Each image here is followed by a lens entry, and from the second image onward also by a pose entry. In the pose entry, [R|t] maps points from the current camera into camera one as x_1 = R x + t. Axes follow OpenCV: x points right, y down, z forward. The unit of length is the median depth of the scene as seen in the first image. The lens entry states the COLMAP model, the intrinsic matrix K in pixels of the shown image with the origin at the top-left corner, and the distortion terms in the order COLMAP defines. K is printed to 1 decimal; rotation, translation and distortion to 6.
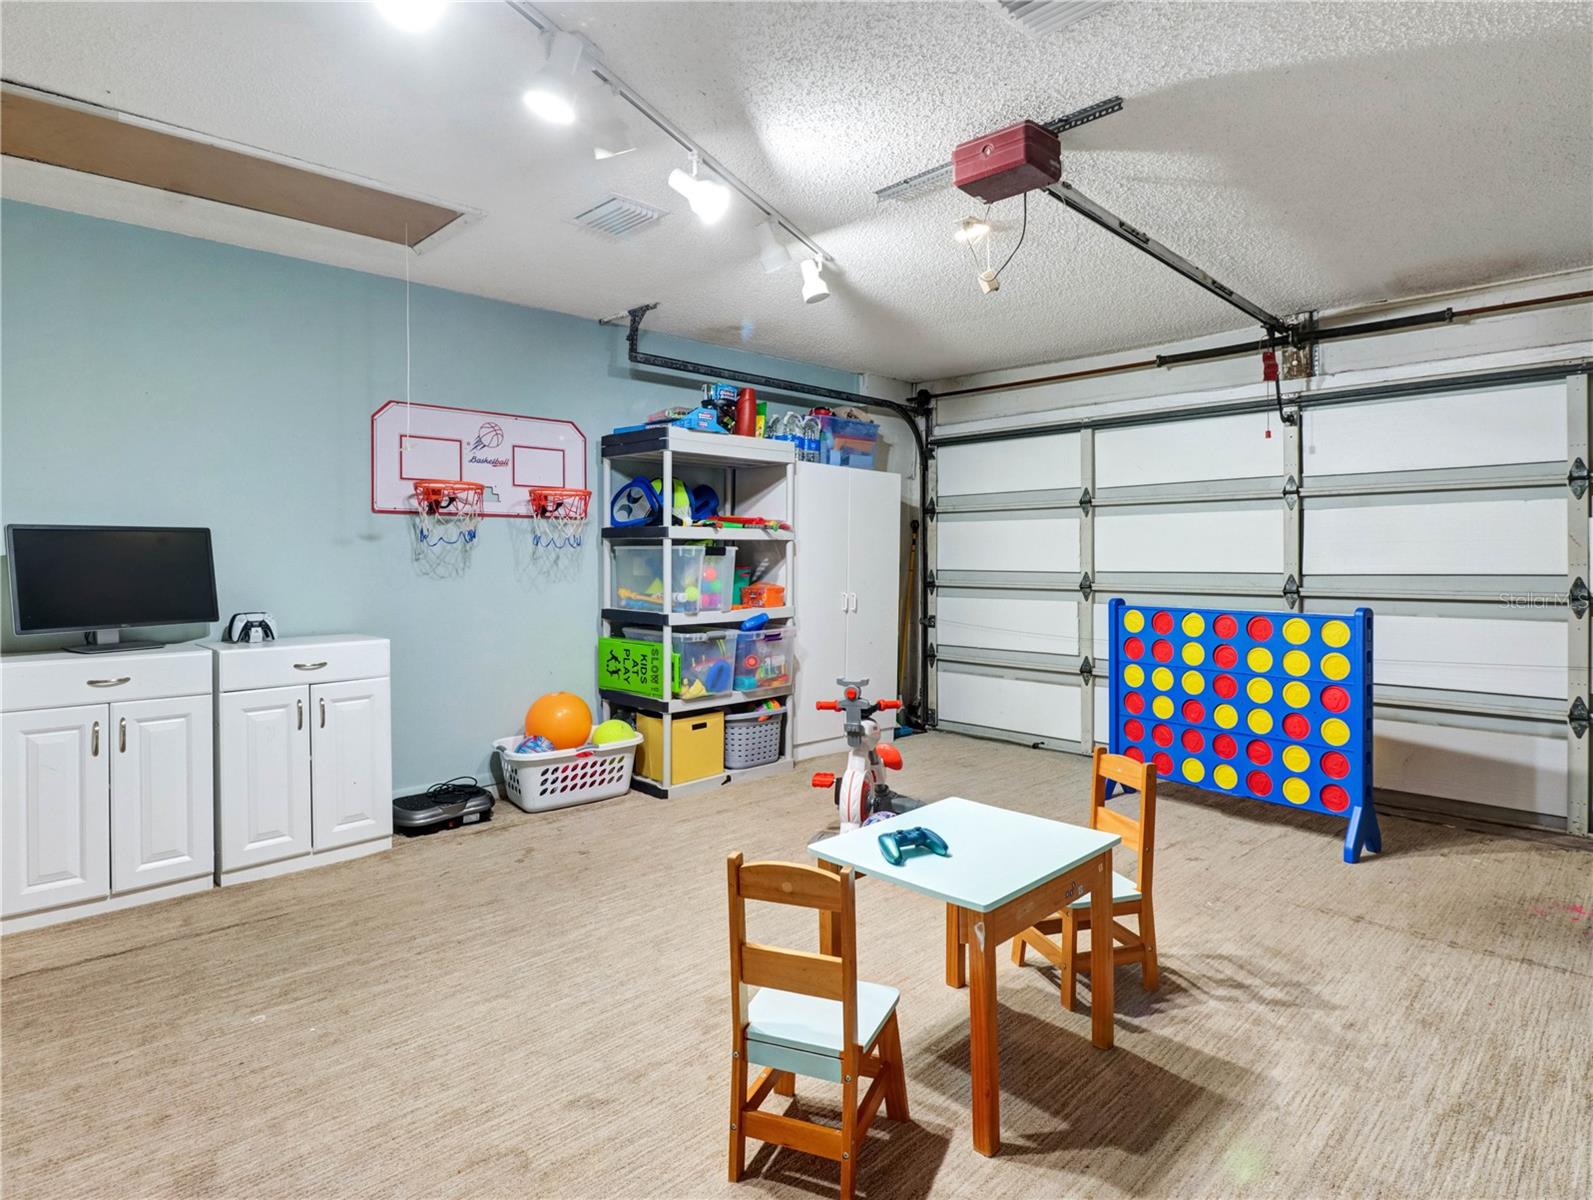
lens RADIAL K [[853.6, 0, 796.1], [0, 853.6, 559.1], [0, 0, 1]] dist [0.002190, -0.015615]
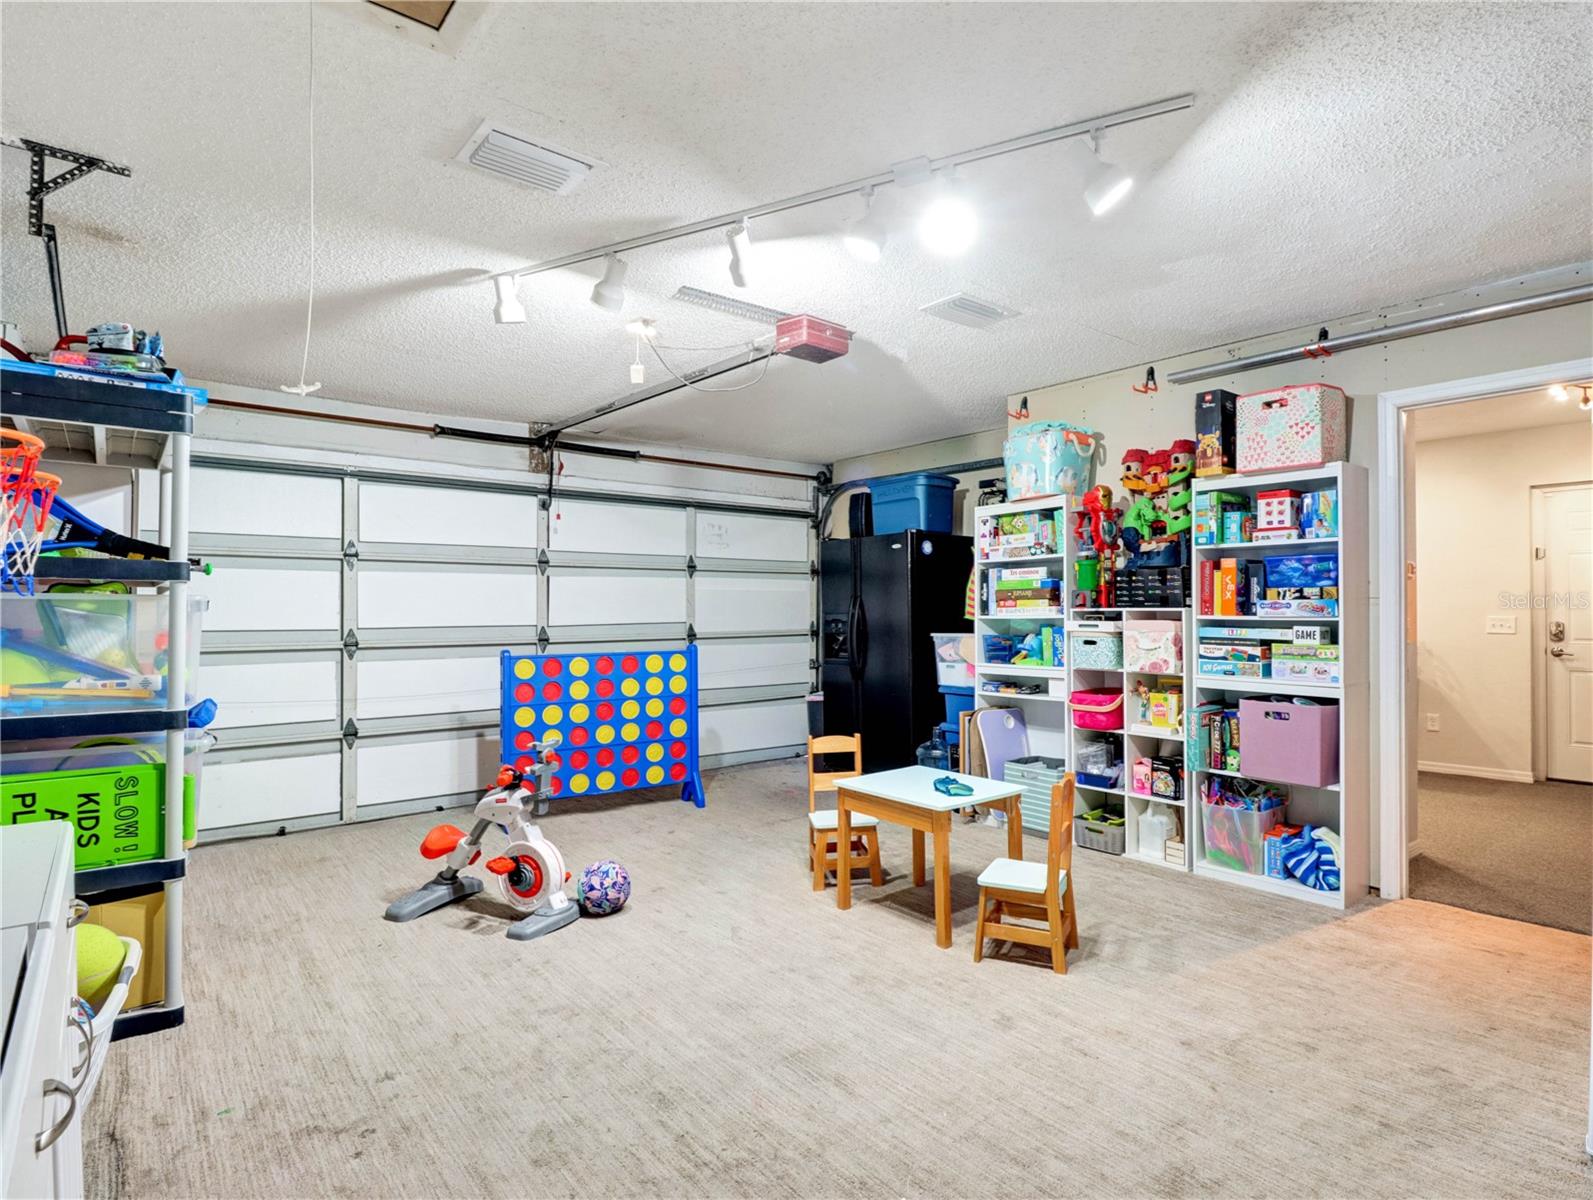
lens RADIAL K [[873.2, 0, 796.5], [0, 873.2, 600.0], [0, 0, 1]] dist [0.000133, 0.000000]
pose [[0.092750, 0.010817, 0.995631, -1.062776], [0.004820, 0.999924, -0.011312, -0.006439], [-0.995678, 0.005848, 0.092691, 0.770279]]
